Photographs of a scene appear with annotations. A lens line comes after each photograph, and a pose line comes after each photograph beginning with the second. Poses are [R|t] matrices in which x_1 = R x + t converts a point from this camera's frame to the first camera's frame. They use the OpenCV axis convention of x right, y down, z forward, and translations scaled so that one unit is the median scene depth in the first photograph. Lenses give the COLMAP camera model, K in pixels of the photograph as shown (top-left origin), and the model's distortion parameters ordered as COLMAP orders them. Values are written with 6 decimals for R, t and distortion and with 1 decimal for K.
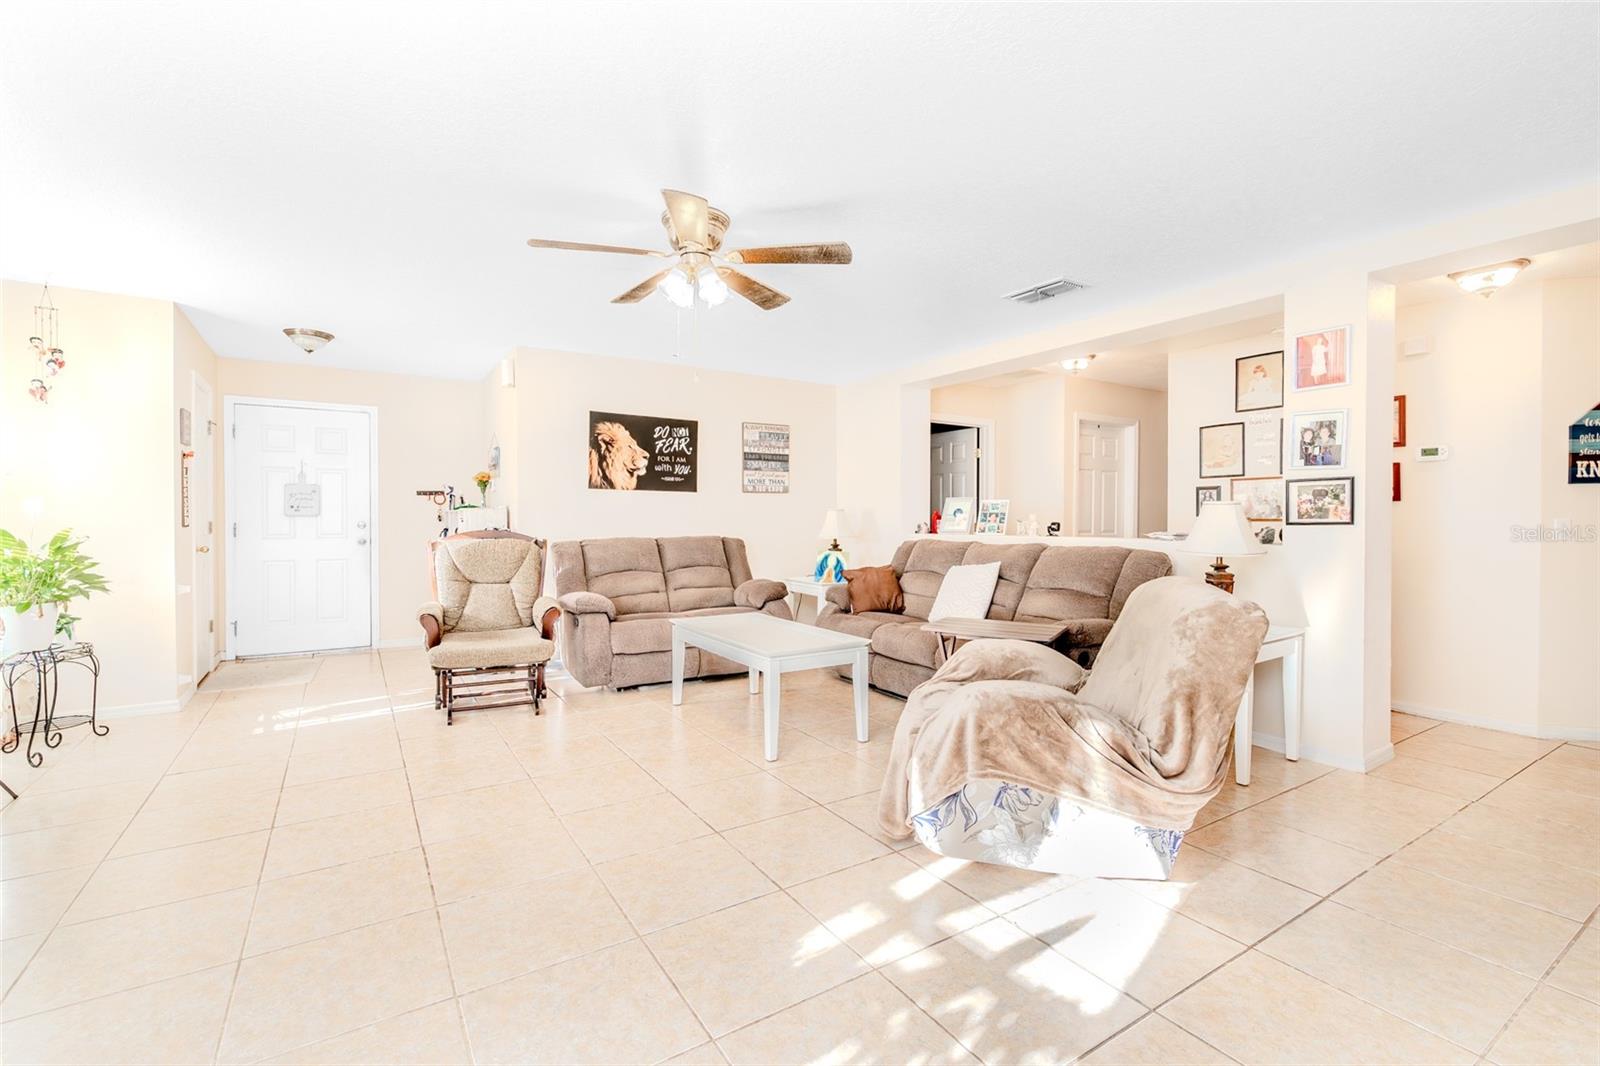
lens RADIAL K [[706.1, 0, 810.7], [0, 706.1, 518.4], [0, 0, 1]] dist [0.001749, 0.000139]
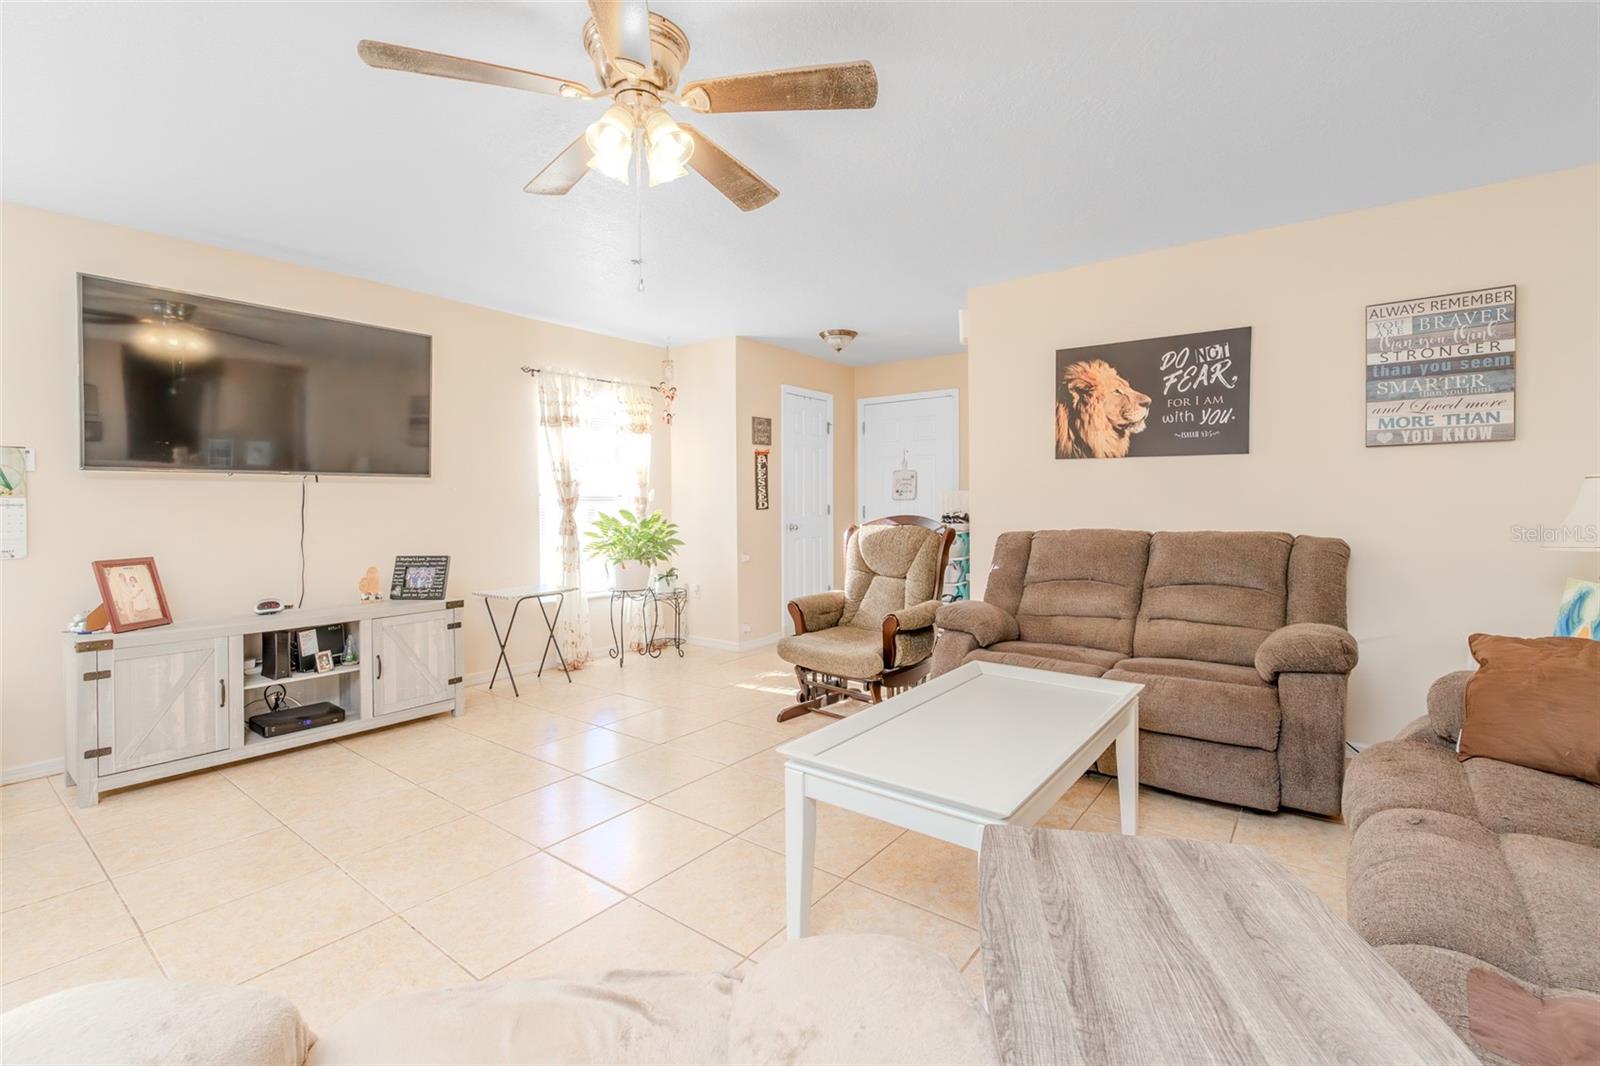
lens RADIAL K [[706.1, 0, 812.0], [0, 706.1, 518.9], [0, 0, 1]] dist [0.001749, 0.000139]
pose [[0.333355, 0.019946, -0.942590, 0.264516], [0.004971, 0.999725, 0.022913, 0.000569], [0.942788, -0.012324, 0.333164, 0.497495]]
